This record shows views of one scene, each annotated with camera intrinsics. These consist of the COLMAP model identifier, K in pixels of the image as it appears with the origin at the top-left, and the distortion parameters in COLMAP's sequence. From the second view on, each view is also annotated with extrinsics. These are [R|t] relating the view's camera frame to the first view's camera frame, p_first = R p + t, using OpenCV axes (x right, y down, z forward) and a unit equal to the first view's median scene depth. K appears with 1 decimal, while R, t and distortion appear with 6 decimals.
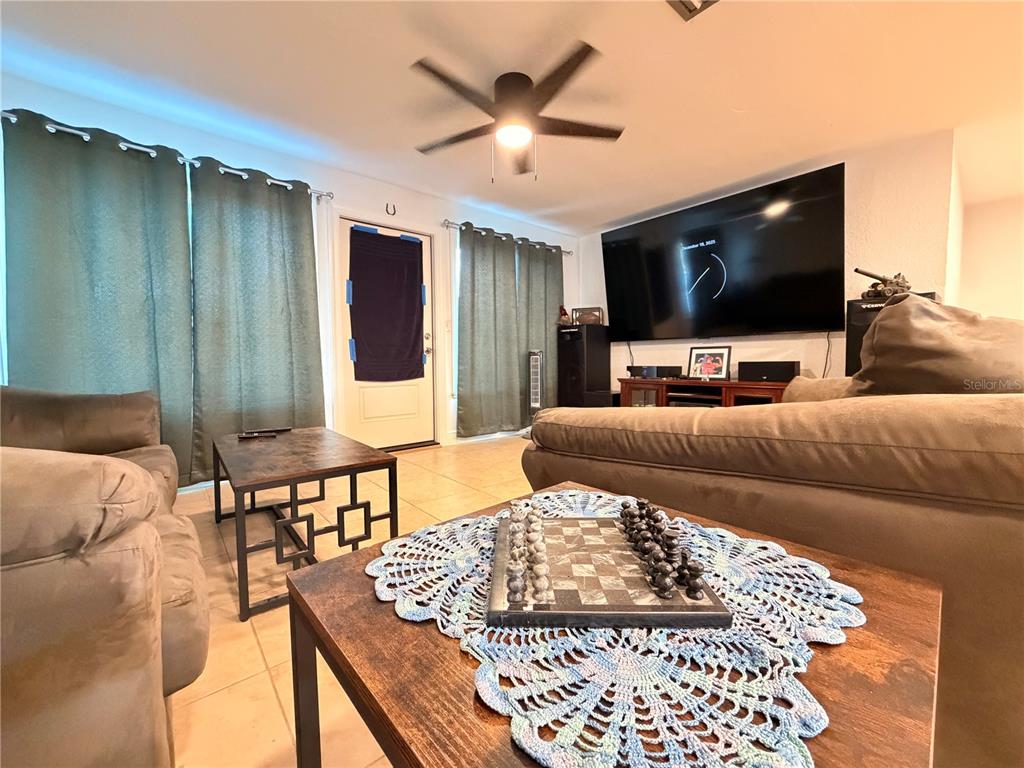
lens RADIAL K [[410.9, 0, 506.8], [0, 410.9, 384.5], [0, 0, 1]] dist [0.002178, -0.000876]
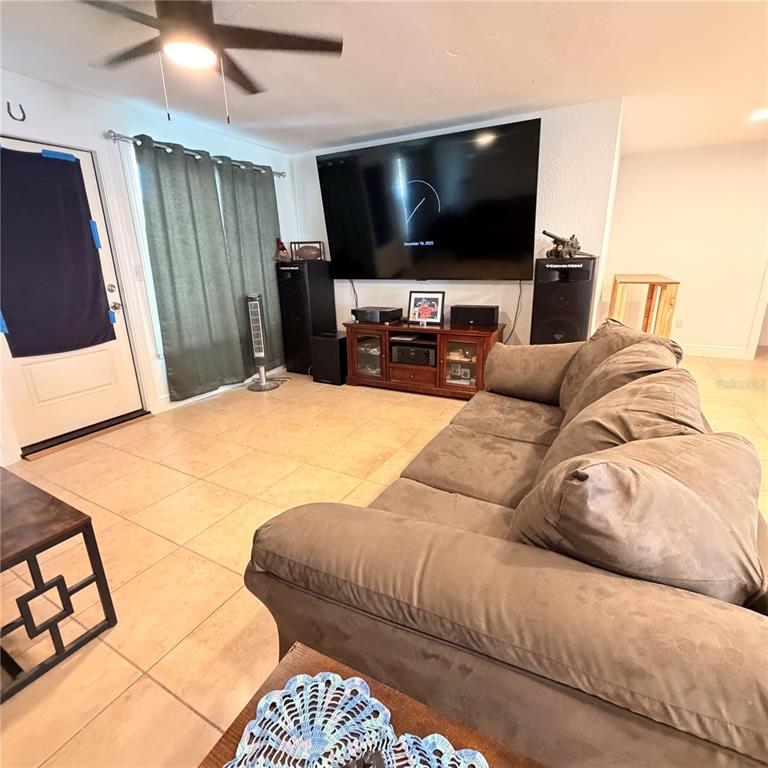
lens RADIAL K [[411.3, 0, 386.4], [0, 411.3, 383.2], [0, 0, 1]] dist [-0.003687, 0.001474]
pose [[0.934082, -0.112535, 0.338861, 0.017010], [0.031021, 0.971022, 0.236966, -0.106495], [-0.355708, -0.210834, 0.910506, 0.033644]]
